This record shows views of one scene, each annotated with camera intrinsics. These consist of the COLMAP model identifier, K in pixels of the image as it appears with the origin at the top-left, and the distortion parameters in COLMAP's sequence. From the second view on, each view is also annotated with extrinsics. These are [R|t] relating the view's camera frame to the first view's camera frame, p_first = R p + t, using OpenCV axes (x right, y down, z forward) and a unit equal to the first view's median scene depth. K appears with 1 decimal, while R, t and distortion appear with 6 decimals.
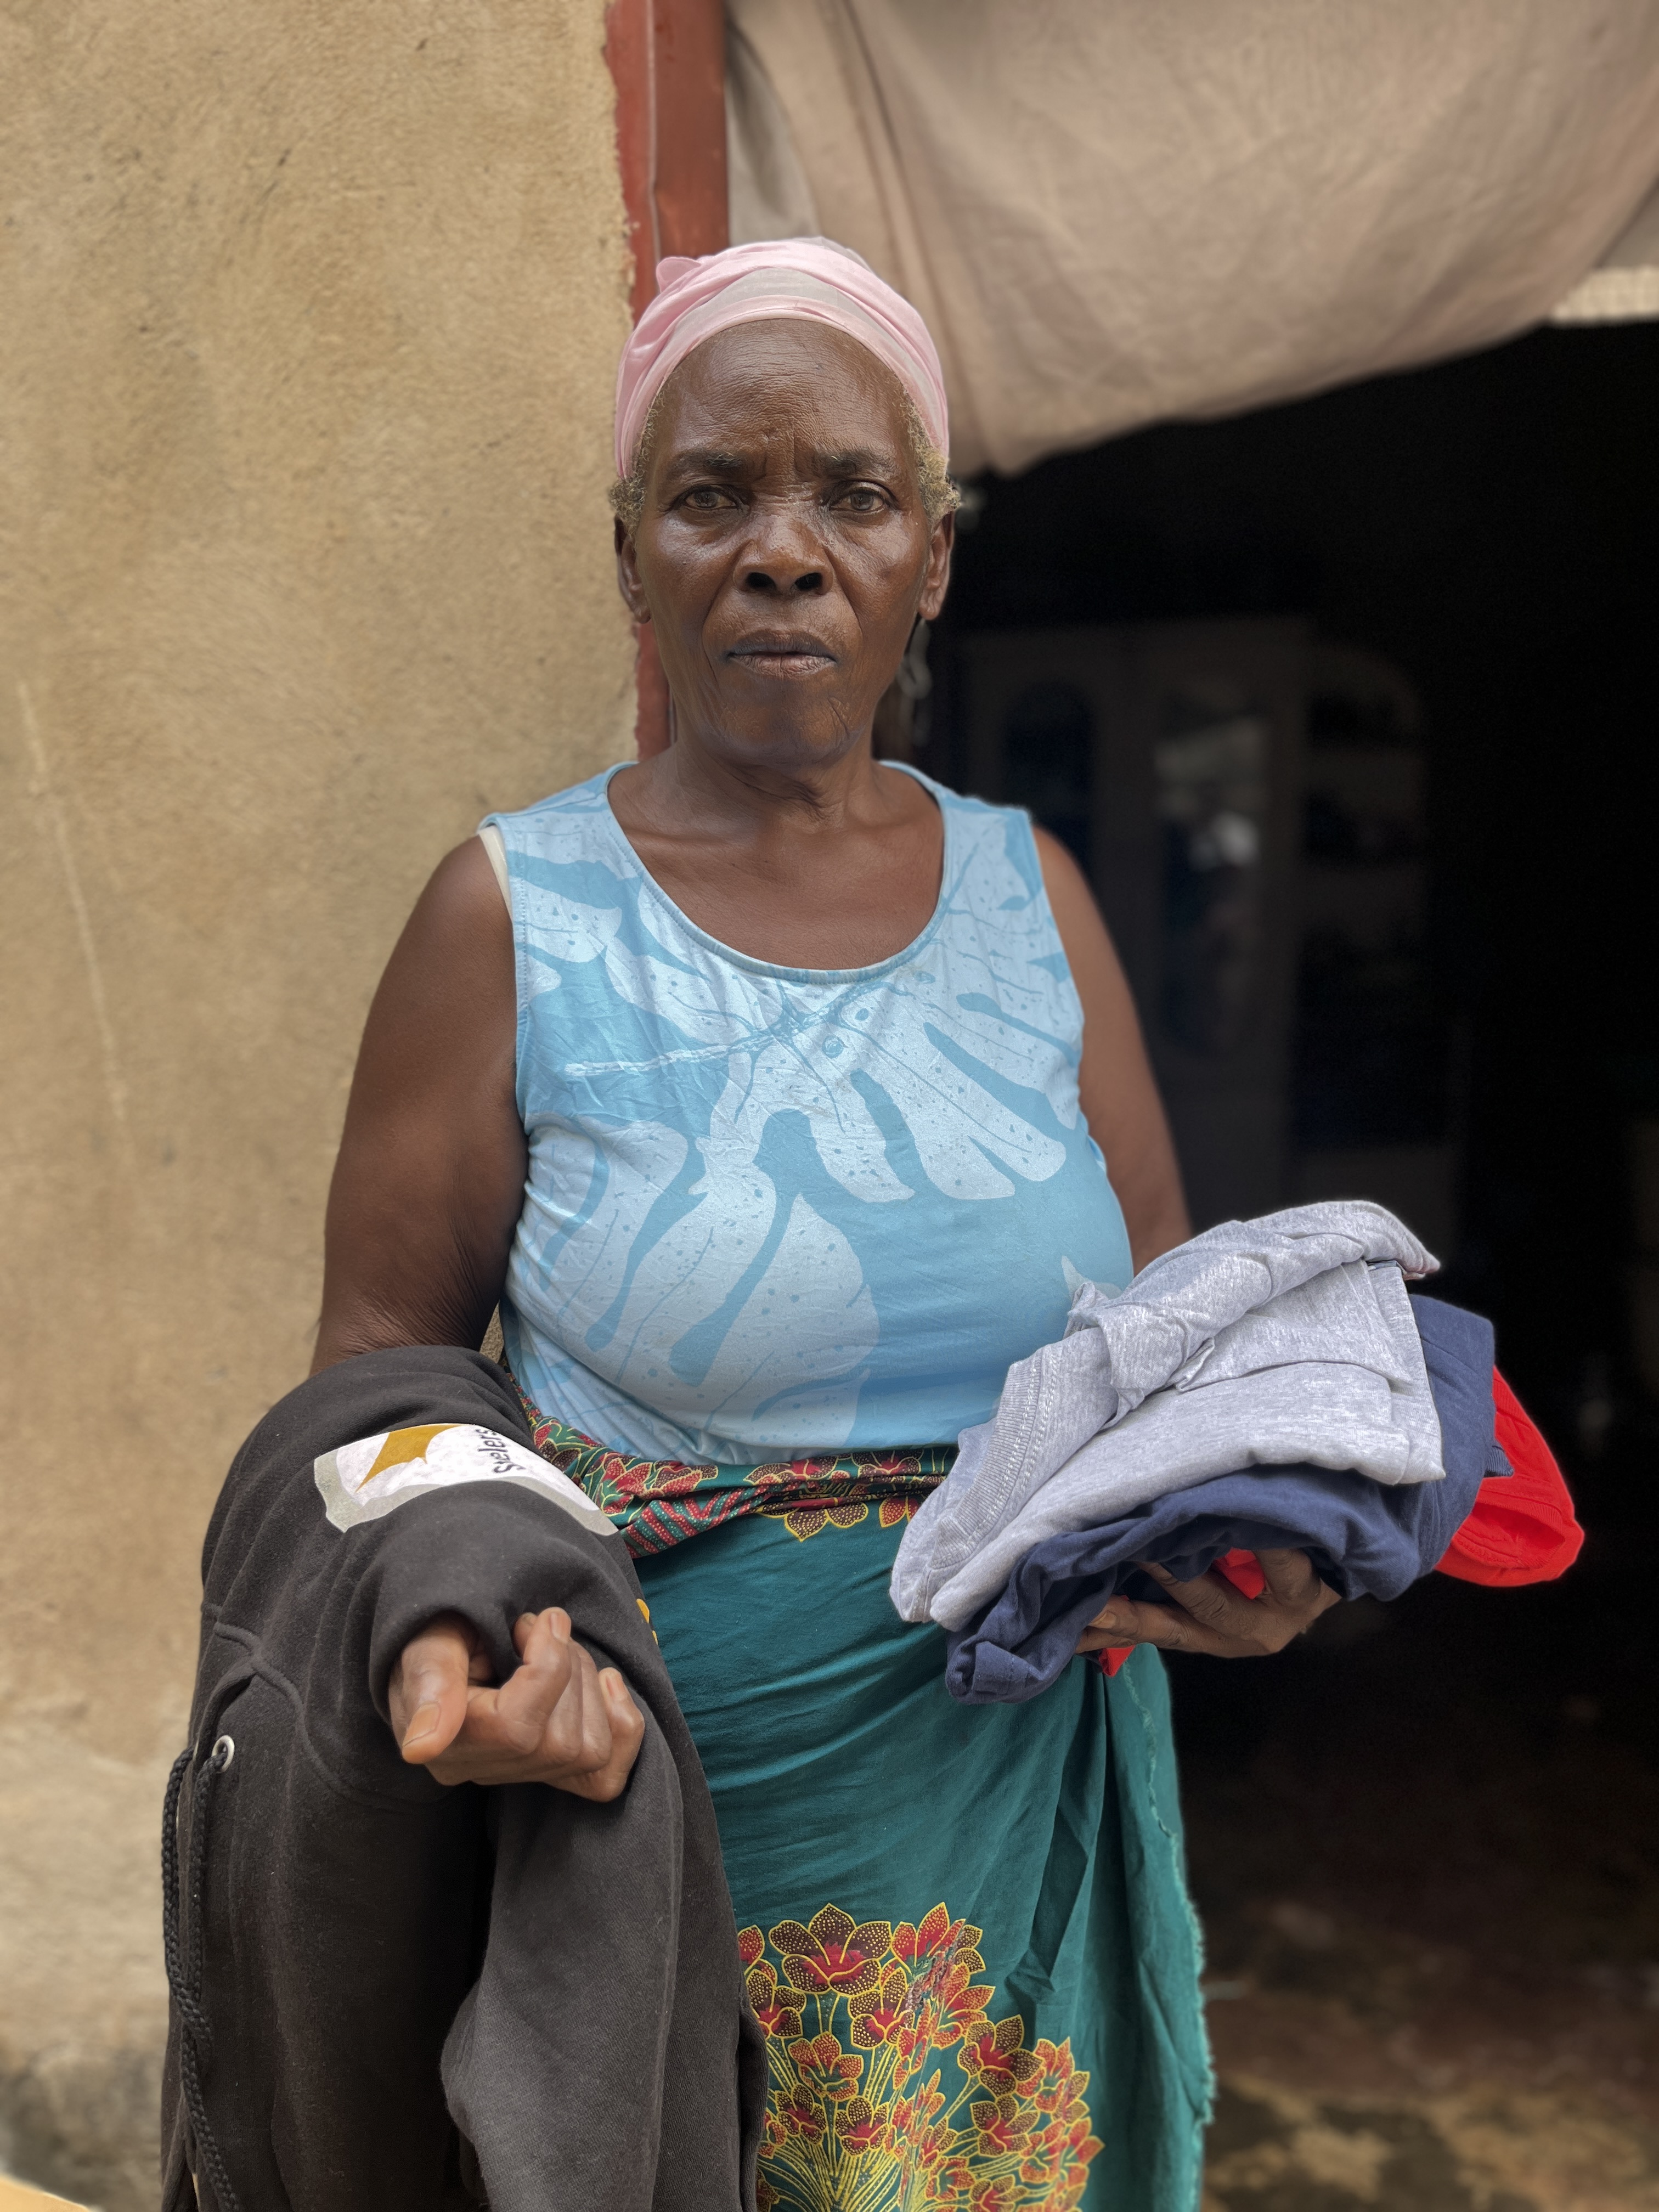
lens RADIAL K [[1650.3, 0, 836.1], [0, 1650.3, 1110.7], [0, 0, 1]] dist [0.066840, -0.103151]
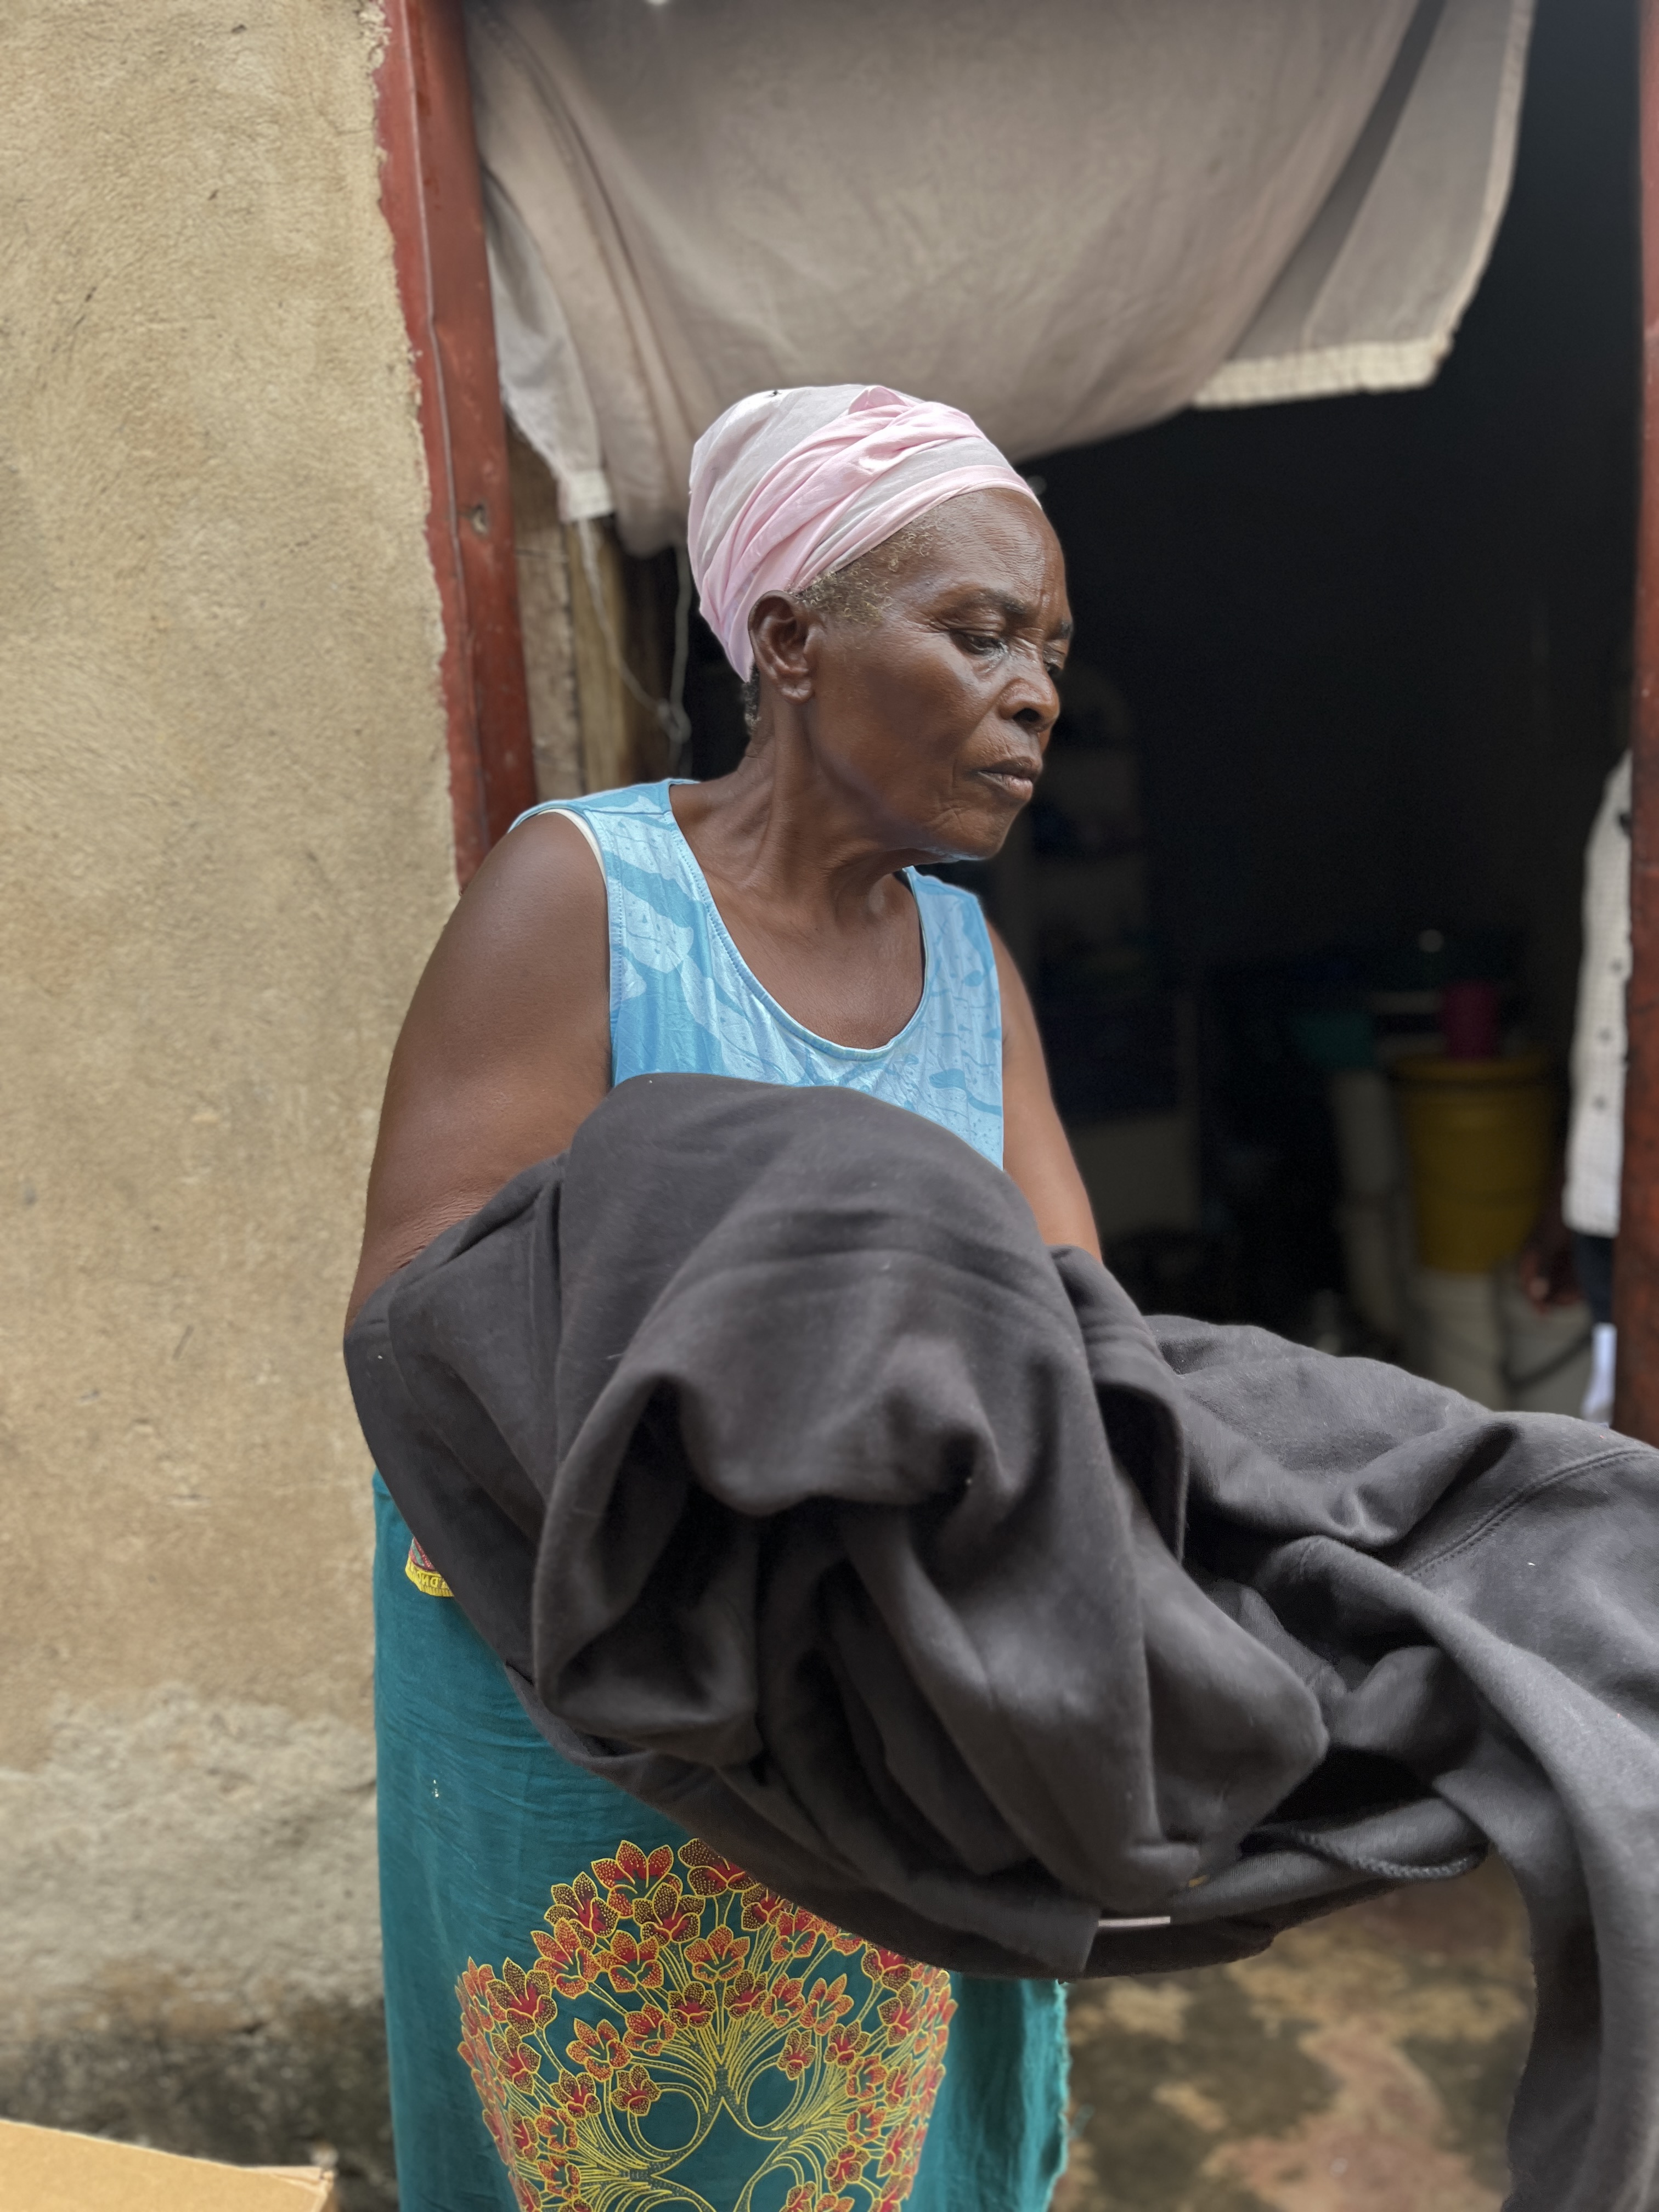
lens RADIAL K [[1650.3, 0, 827.3], [0, 1650.3, 1117.3], [0, 0, 1]] dist [0.066840, -0.103151]
pose [[0.987690, -0.075420, 0.137043, -0.035538], [0.075927, 0.997112, 0.001532, 0.013092], [-0.136763, 0.008892, 0.990564, -0.157133]]
